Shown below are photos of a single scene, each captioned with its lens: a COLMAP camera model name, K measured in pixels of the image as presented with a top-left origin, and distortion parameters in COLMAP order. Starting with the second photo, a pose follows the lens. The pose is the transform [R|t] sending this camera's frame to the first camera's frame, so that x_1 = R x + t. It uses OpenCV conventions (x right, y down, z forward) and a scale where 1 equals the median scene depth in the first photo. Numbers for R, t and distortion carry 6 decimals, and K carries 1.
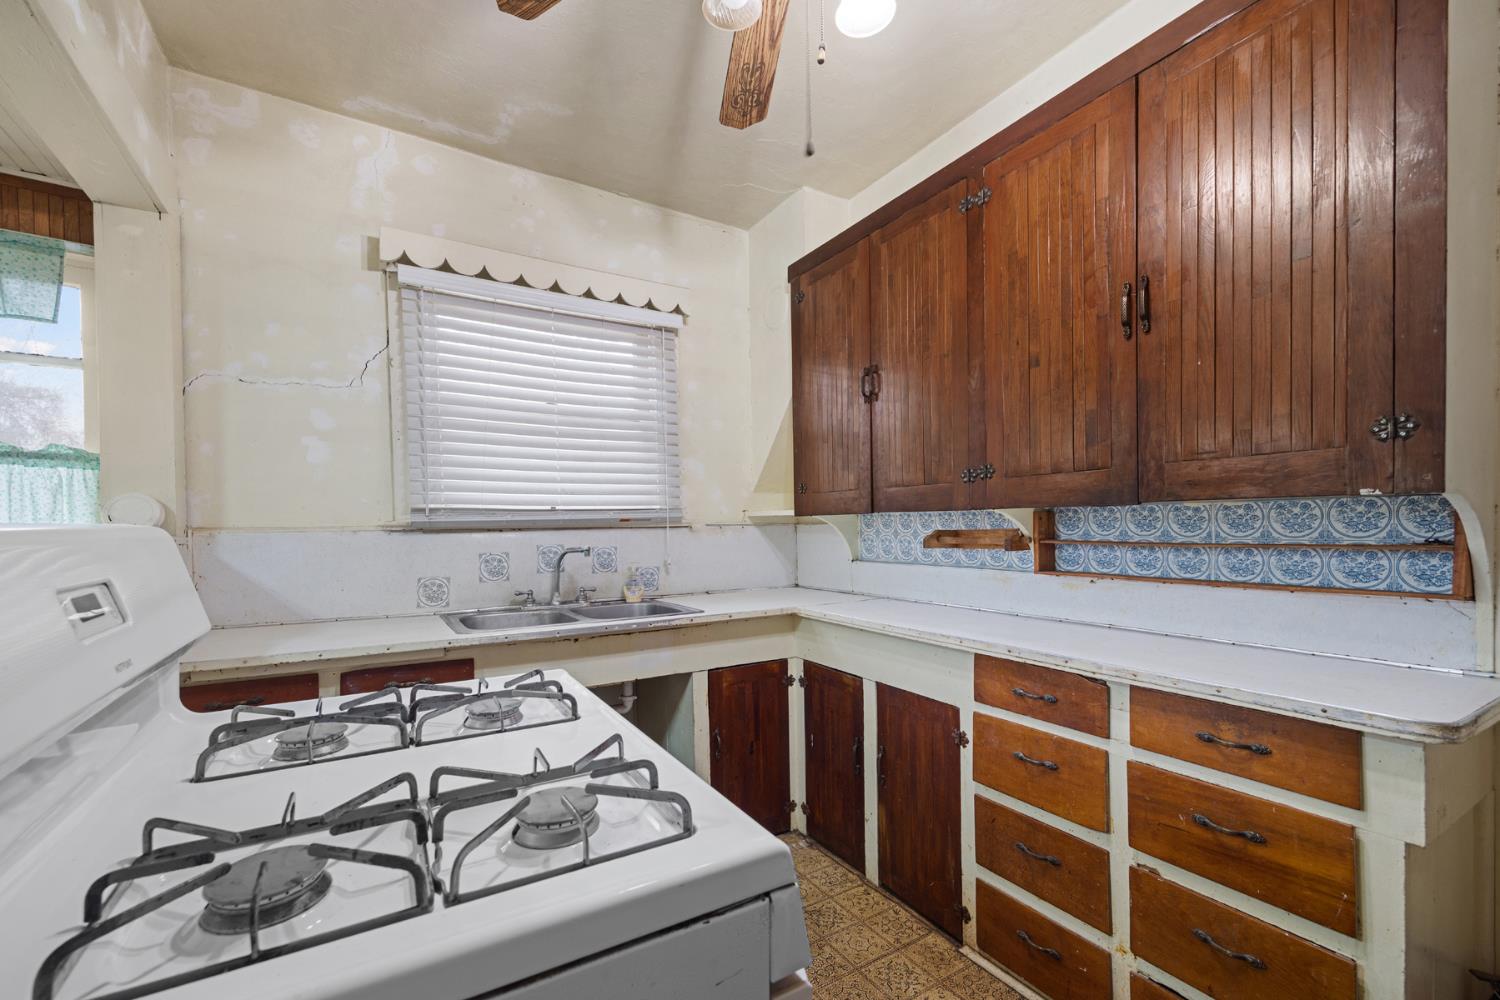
lens RADIAL K [[635.2, 0, 752.5], [0, 635.2, 535.7], [0, 0, 1]] dist [0.002691, 0.000154]
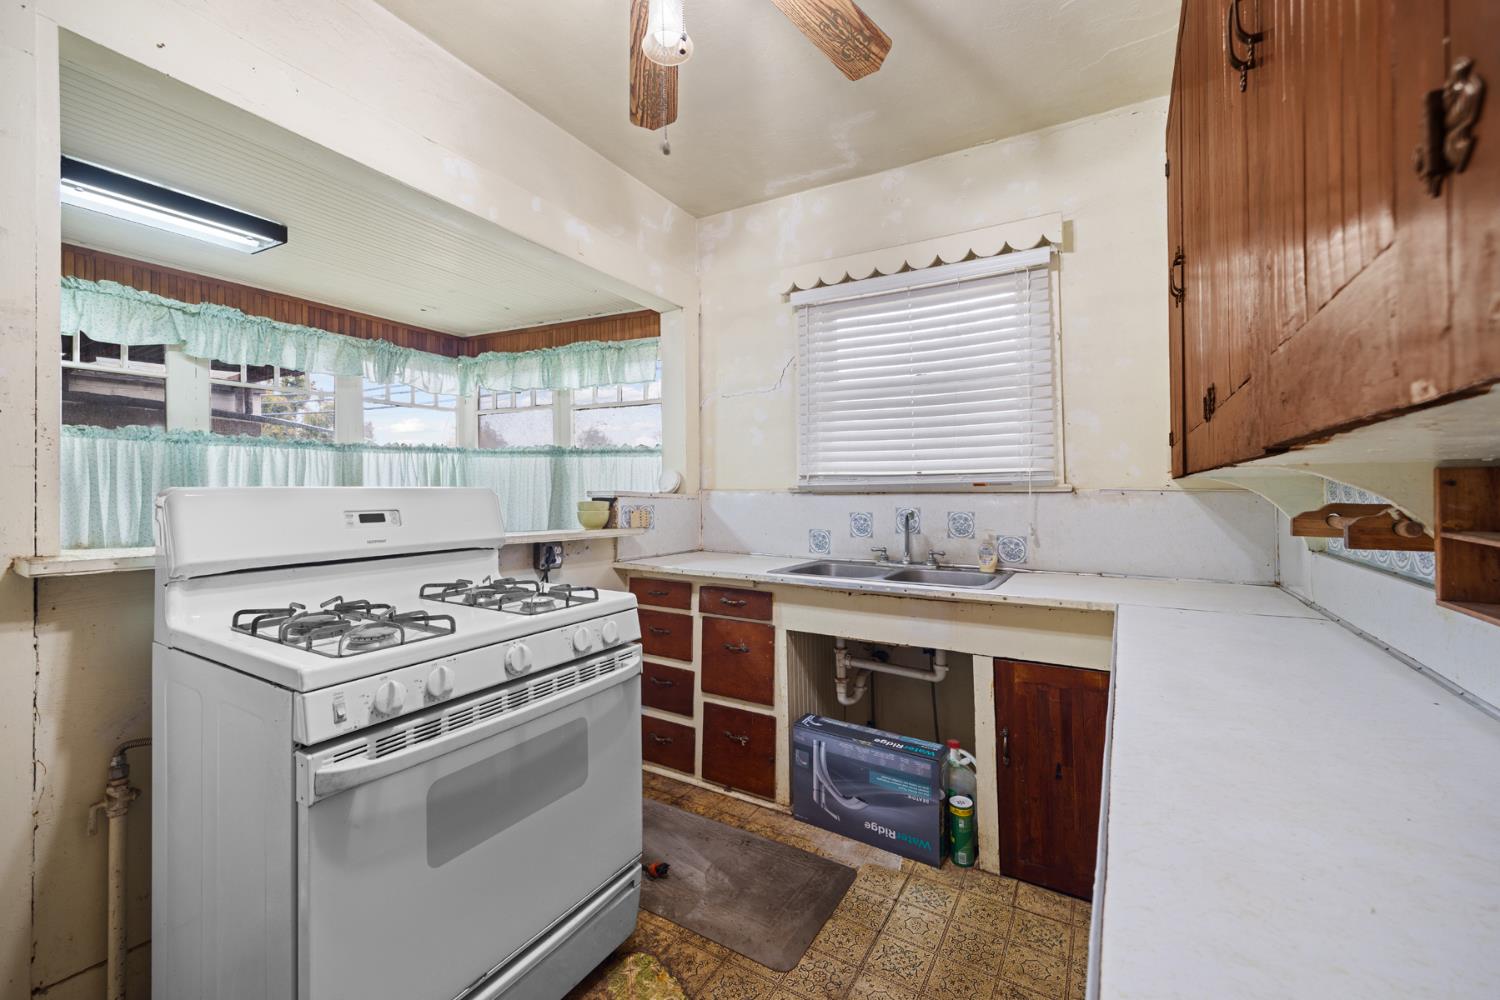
lens RADIAL K [[613.1, 0, 751.2], [0, 613.1, 488.9], [0, 0, 1]] dist [0.000443, -0.000091]
pose [[0.469313, 0.006928, -0.883005, 0.514167], [-0.019967, 0.999797, -0.002768, -0.009700], [0.882806, 0.018930, 0.469356, 0.308401]]
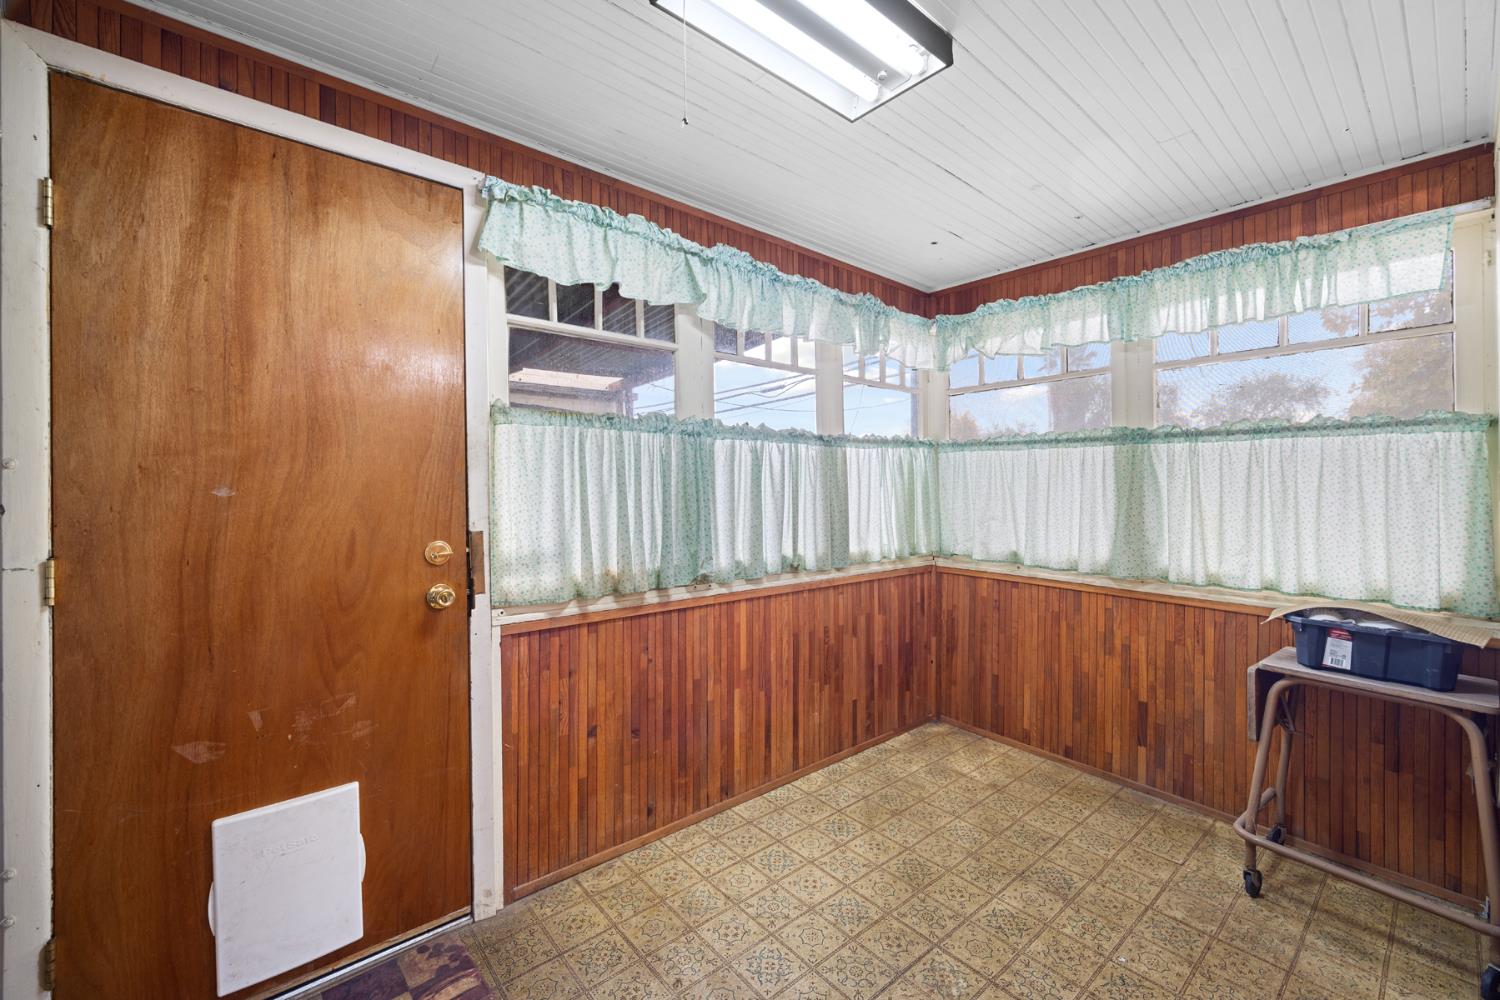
lens RADIAL K [[594.3, 0, 750.0], [0, 594.3, 500.0], [0, 0, 1]] dist [0.000545, -0.000012]
pose [[0.137583, 0.014011, -0.990391, -0.262902], [-0.012048, 0.999850, 0.012471, 0.002781], [0.990417, 0.010217, 0.137731, -0.198083]]
